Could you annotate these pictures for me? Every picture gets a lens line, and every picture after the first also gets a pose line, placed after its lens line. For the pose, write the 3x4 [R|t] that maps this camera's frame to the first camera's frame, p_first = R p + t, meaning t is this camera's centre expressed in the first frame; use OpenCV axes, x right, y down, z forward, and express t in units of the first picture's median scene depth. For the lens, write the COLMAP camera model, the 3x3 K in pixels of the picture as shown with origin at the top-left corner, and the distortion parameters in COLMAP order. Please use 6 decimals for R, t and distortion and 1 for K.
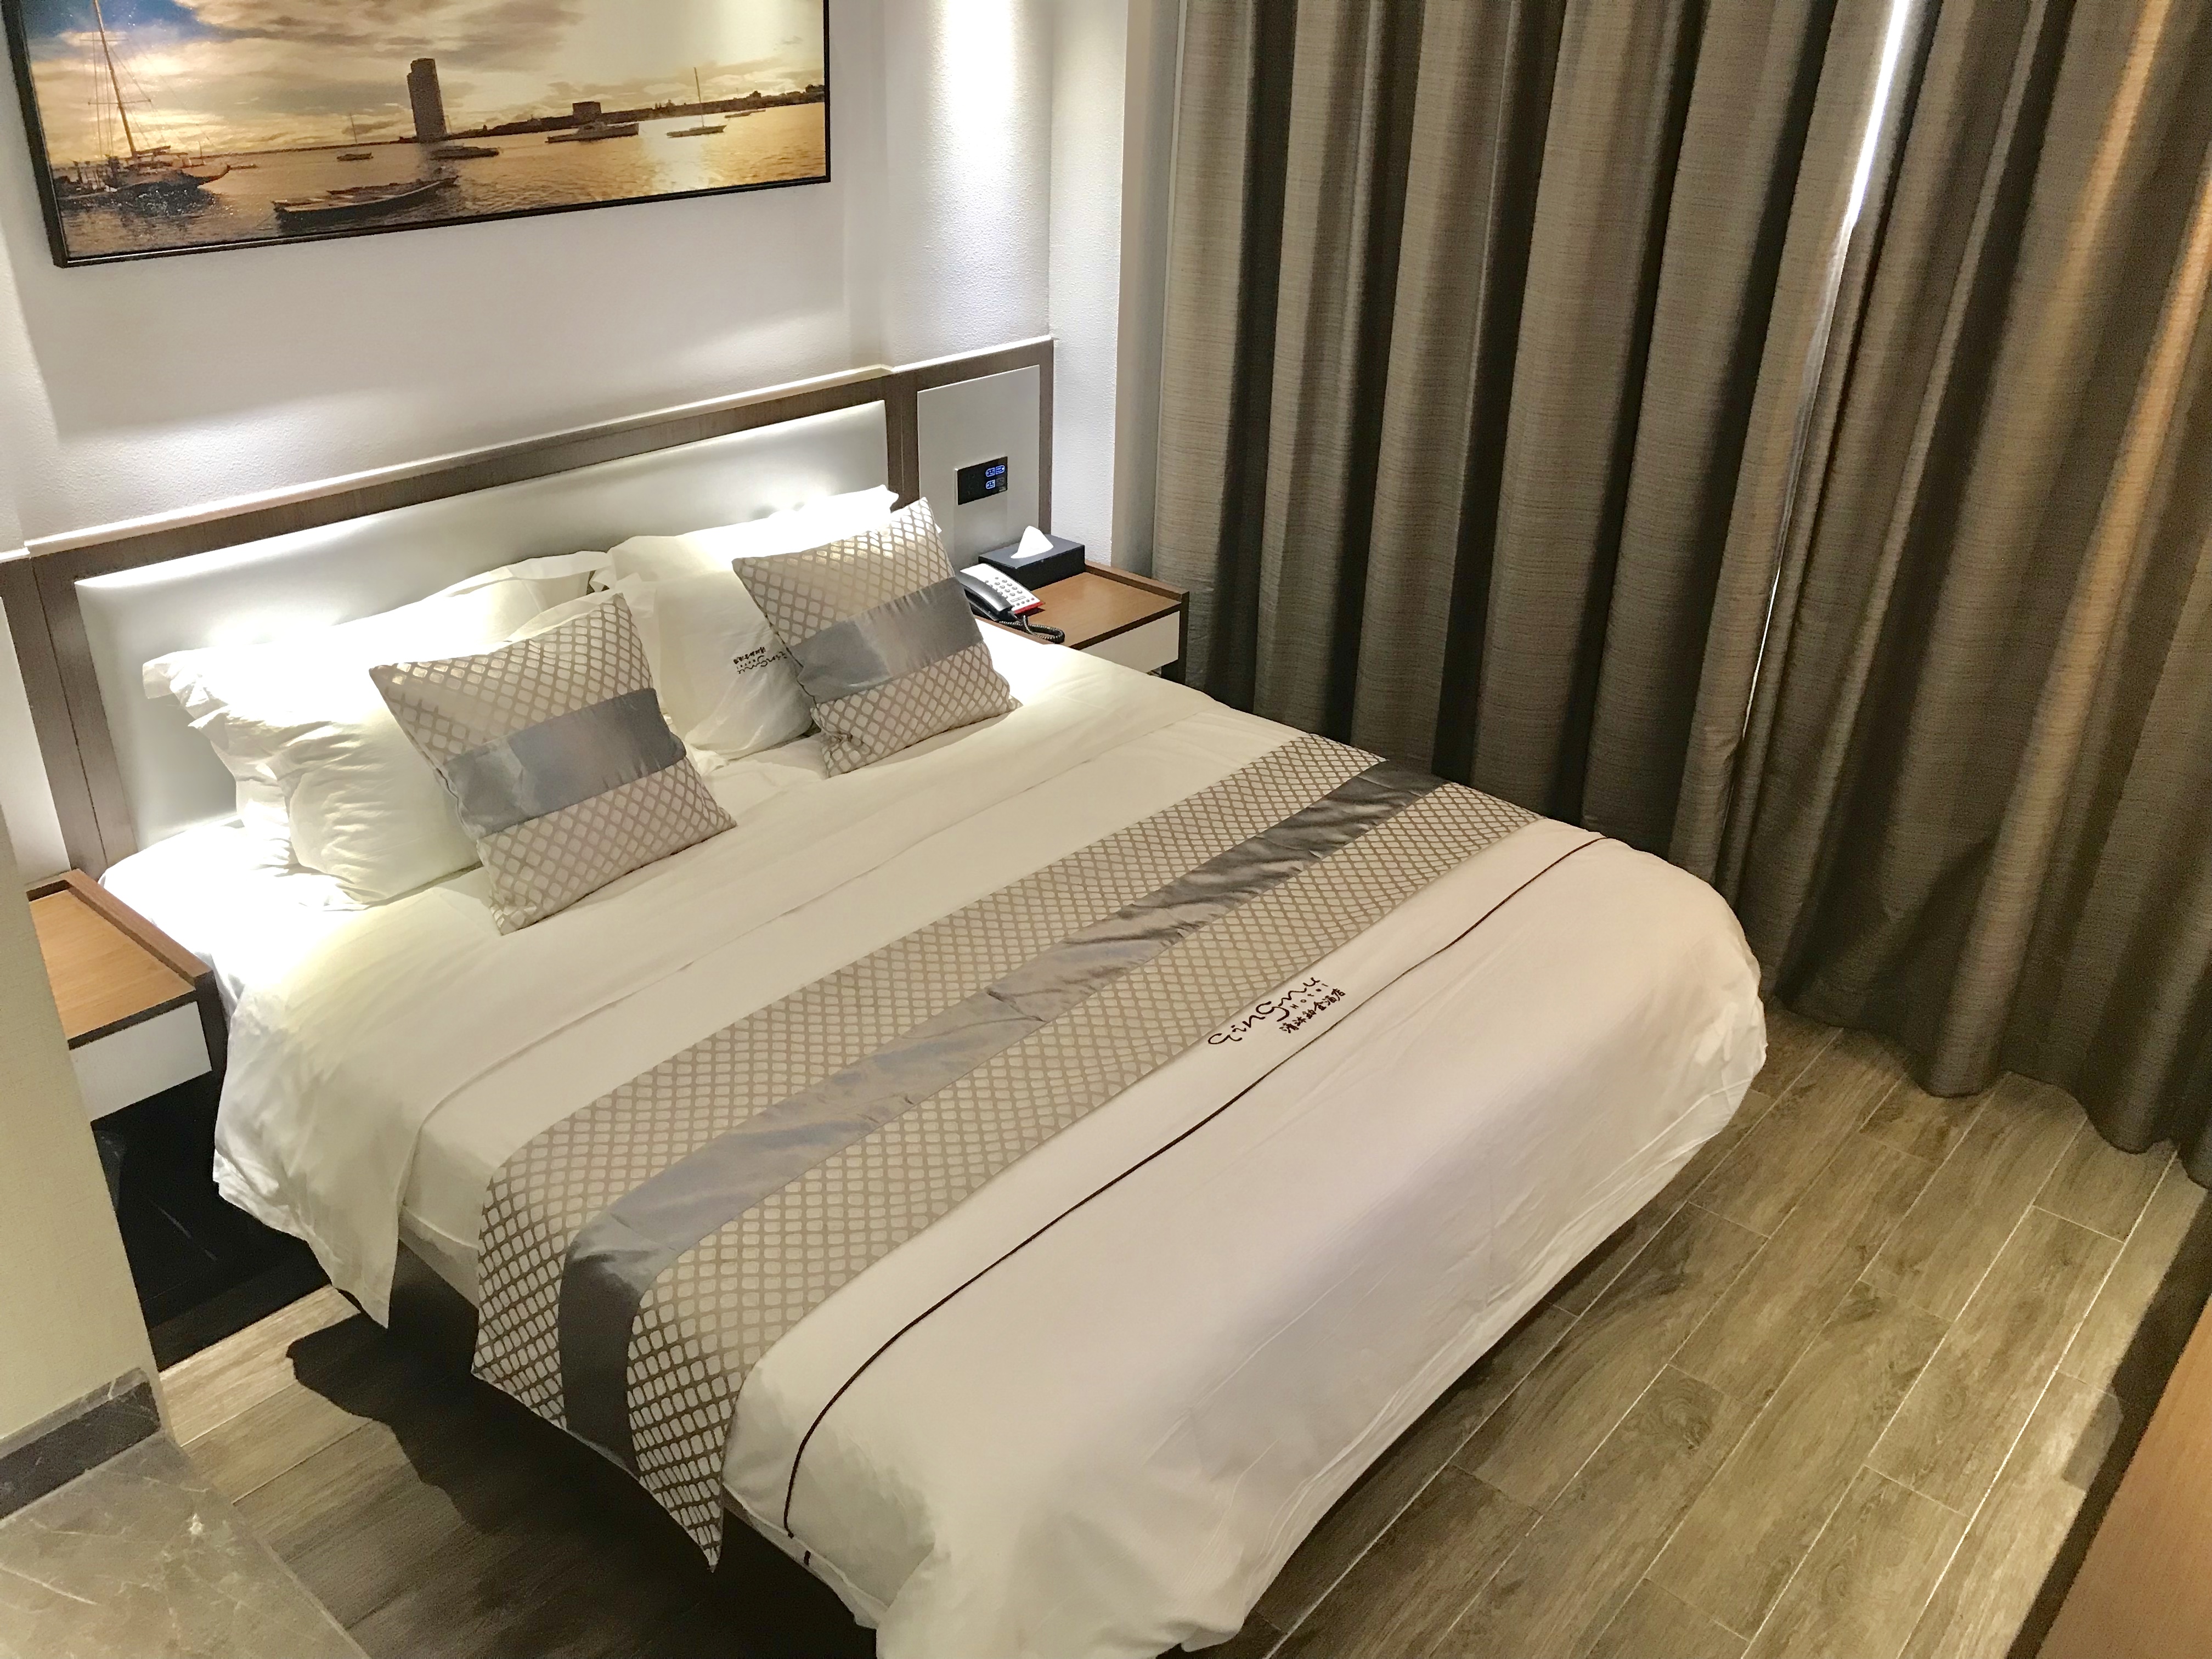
lens RADIAL K [[1845.2, 0, 1110.1], [0, 1845.2, 831.0], [0, 0, 1]] dist [0.041894, -0.021699]
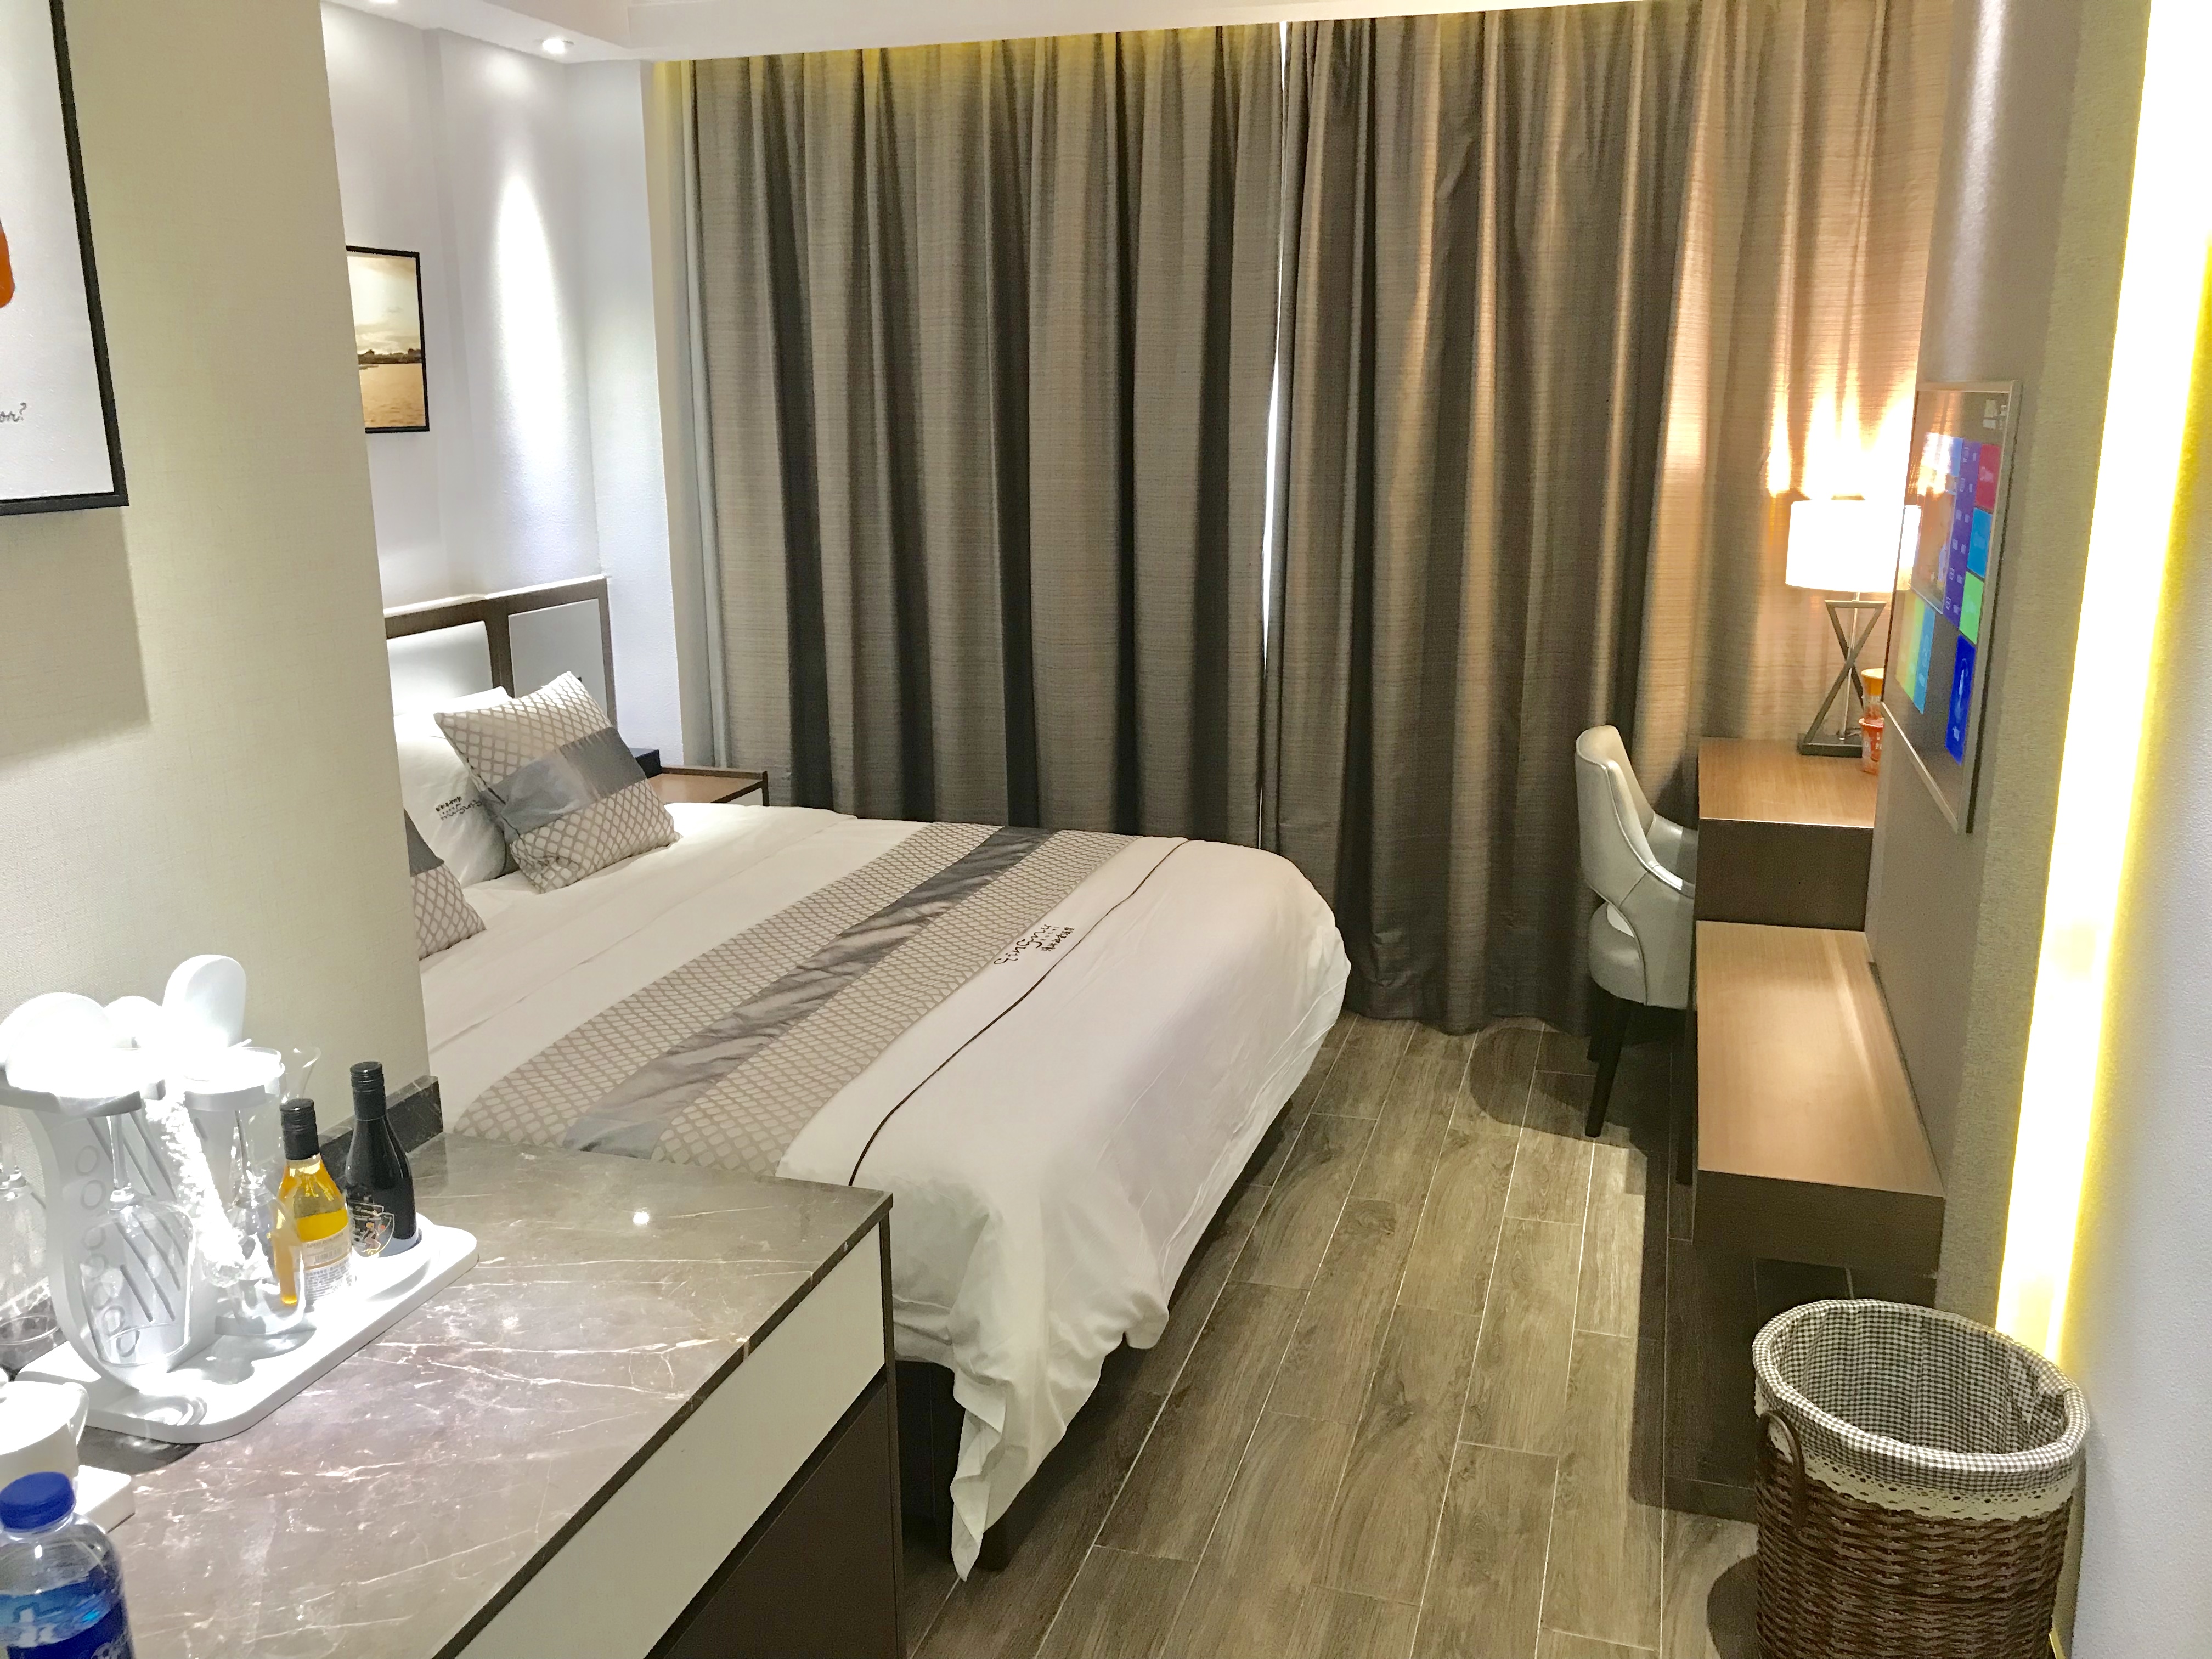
lens RADIAL K [[1845.2, 0, 1101.0], [0, 1845.2, 833.4], [0, 0, 1]] dist [0.041894, -0.021699]
pose [[0.918450, -0.118466, 0.377379, -0.262399], [0.201623, 0.961053, -0.189010, 0.215453], [-0.340290, 0.249684, 0.906565, -0.137262]]
